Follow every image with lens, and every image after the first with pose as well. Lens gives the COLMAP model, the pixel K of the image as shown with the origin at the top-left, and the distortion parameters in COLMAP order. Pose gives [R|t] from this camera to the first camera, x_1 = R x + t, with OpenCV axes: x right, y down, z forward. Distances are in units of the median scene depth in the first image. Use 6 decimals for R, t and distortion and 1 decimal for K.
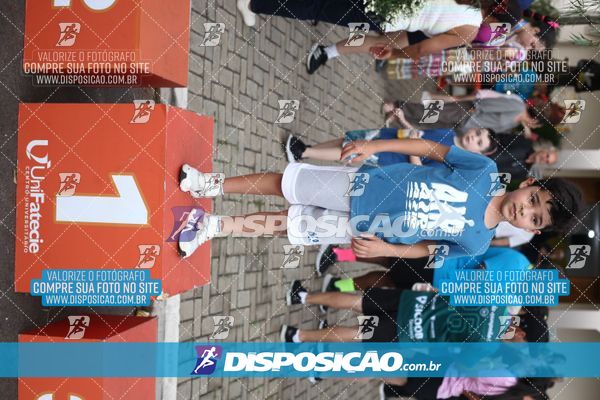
lens RADIAL K [[915.0, 0, 303.0], [0, 915.0, 201.3], [0, 0, 1]] dist [-0.080986, -0.059878]
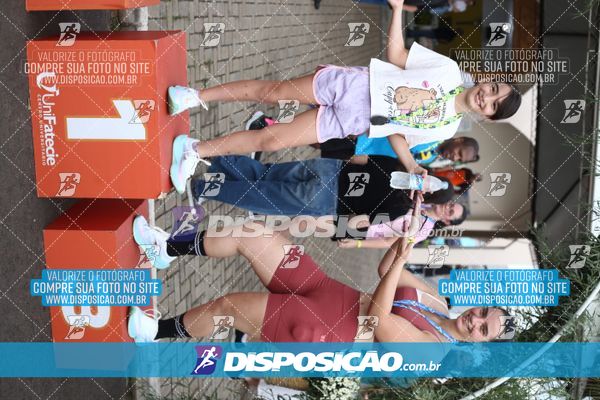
lens RADIAL K [[930.9, 0, 299.6], [0, 930.9, 198.9], [0, 0, 1]] dist [-0.079904, -0.060956]
pose [[0.995290, -0.051267, 0.082280, -0.062013], [0.029892, 0.969666, 0.242598, -0.167966], [-0.092221, -0.238996, 0.966631, -0.209218]]
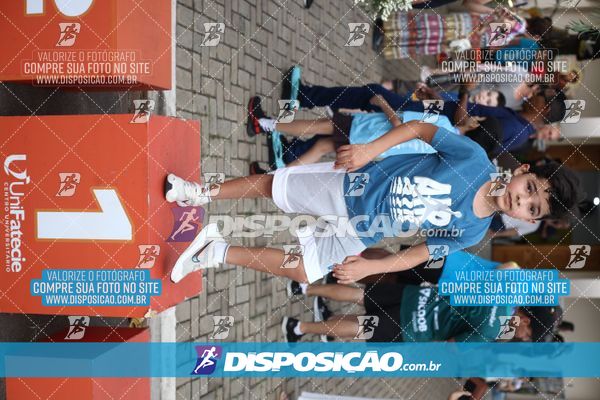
lens RADIAL K [[911.8, 0, 303.5], [0, 911.8, 200.9], [0, 0, 1]] dist [-0.065172, -0.144538]
pose [[0.999482, -0.031502, -0.006511, 0.014932], [0.031708, 0.998908, 0.034302, -0.037102], [0.005423, -0.034490, 0.999390, 0.039639]]
